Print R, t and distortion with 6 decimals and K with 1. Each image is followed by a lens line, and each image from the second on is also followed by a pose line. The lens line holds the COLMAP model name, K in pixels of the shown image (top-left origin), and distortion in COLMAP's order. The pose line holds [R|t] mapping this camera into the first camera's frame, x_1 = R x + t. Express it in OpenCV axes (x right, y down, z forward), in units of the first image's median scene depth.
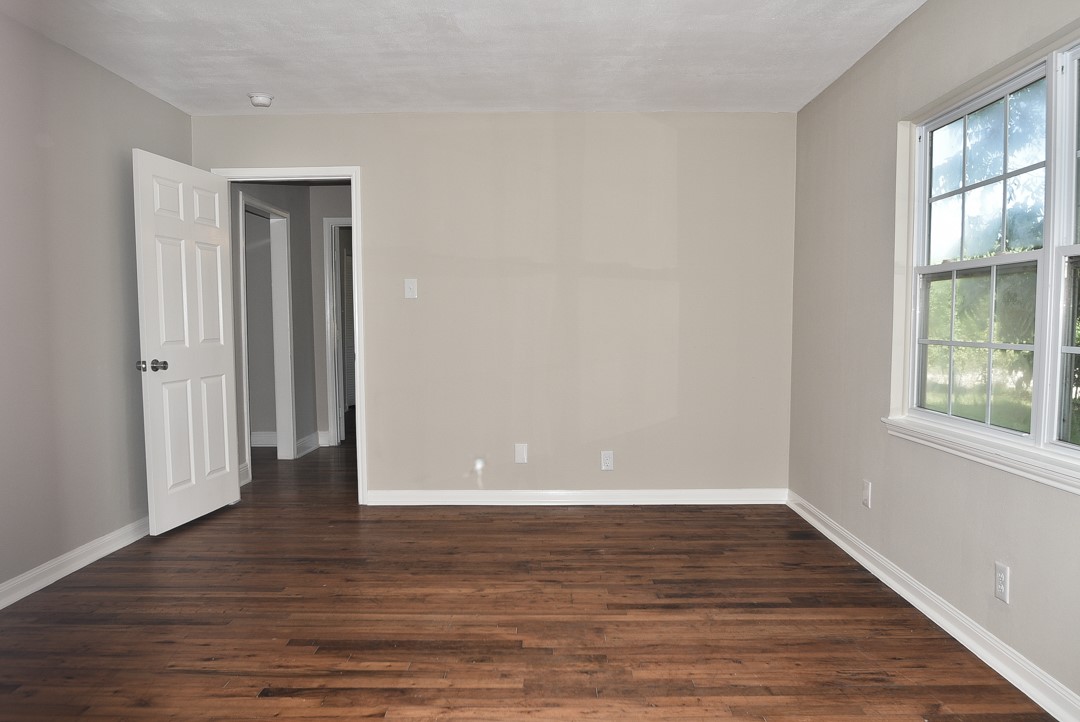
lens RADIAL K [[744.3, 0, 548.5], [0, 744.3, 369.9], [0, 0, 1]] dist [-0.035625, 0.005193]
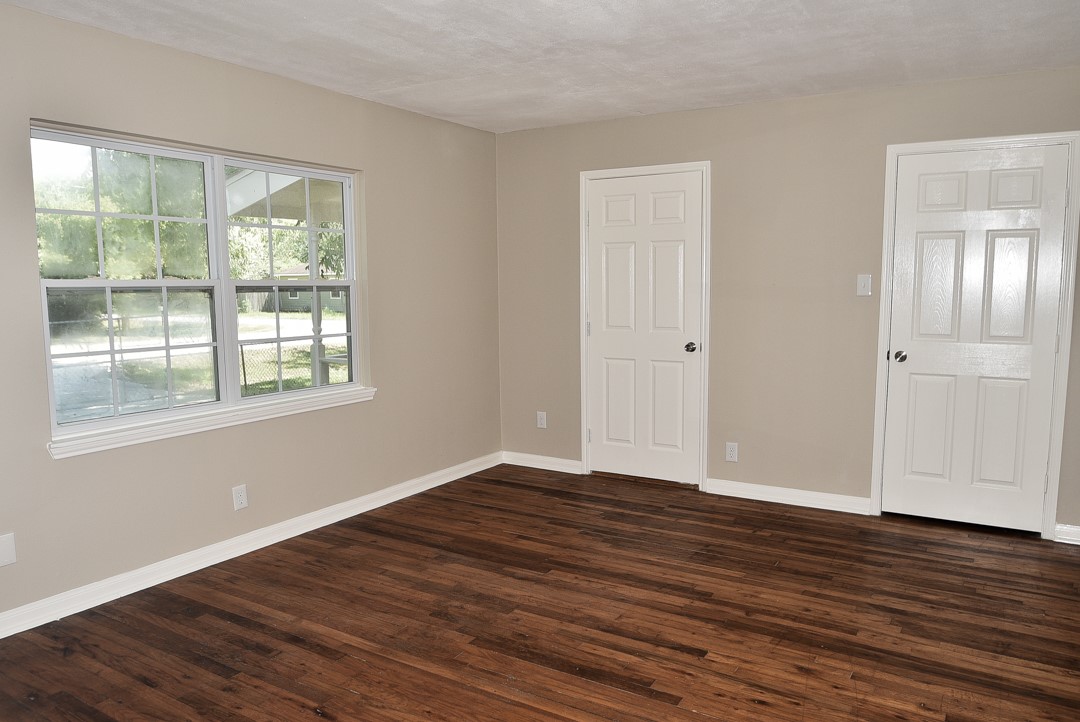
lens RADIAL K [[744.3, 0, 548.5], [0, 744.3, 369.9], [0, 0, 1]] dist [-0.035625, 0.005193]
pose [[-0.854150, -0.052714, 0.517348, -0.665540], [0.039984, 0.985247, 0.166404, -0.190172], [-0.518487, 0.162819, -0.839441, 1.785855]]
